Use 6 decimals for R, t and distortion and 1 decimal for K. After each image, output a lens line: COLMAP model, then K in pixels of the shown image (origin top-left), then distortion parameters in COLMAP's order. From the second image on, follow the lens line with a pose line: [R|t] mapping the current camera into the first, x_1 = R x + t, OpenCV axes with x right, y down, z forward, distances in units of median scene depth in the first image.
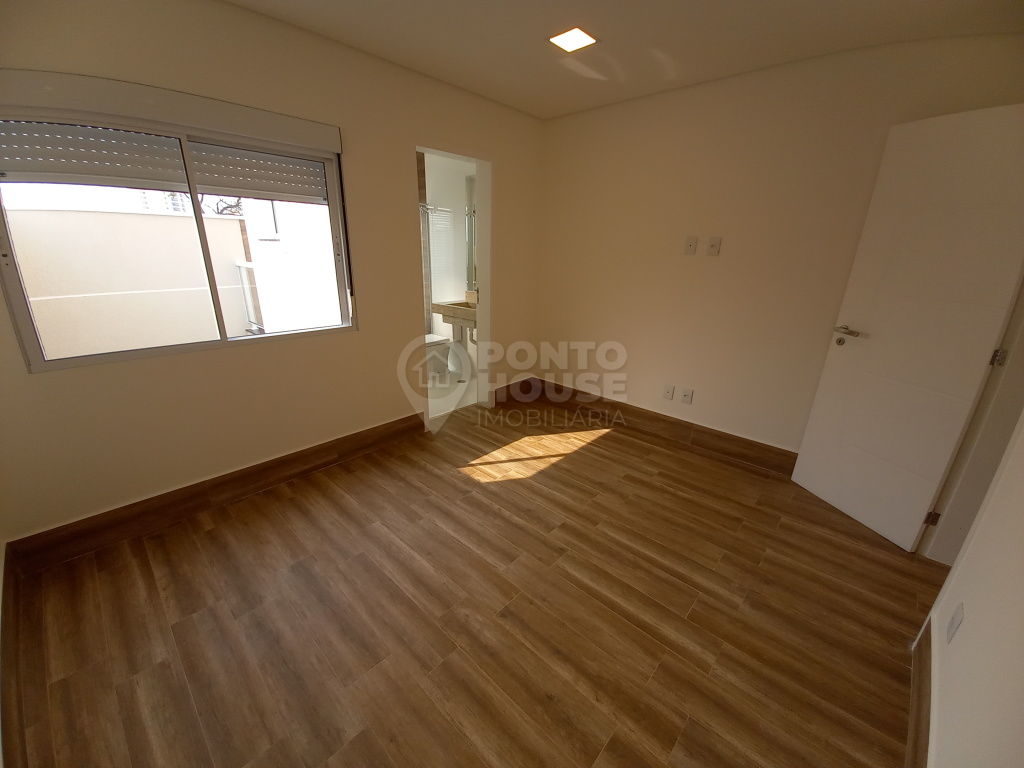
lens RADIAL K [[399.7, 0, 509.8], [0, 399.7, 387.3], [0, 0, 1]] dist [0.012185, -0.013036]
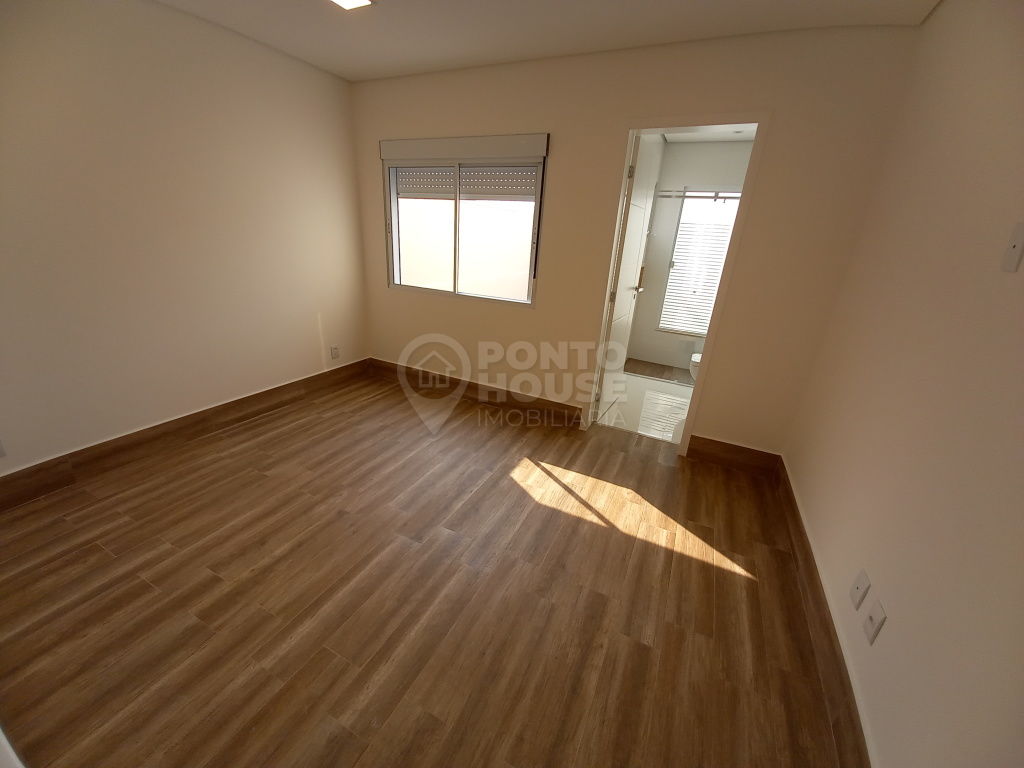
lens RADIAL K [[399.7, 0, 509.8], [0, 399.7, 387.3], [0, 0, 1]] dist [0.012185, -0.013036]
pose [[0.292388, 0.338294, -0.894464, 0.947096], [-0.361291, 0.905095, 0.224213, -0.226804], [0.885425, 0.257605, 0.386862, 0.724829]]
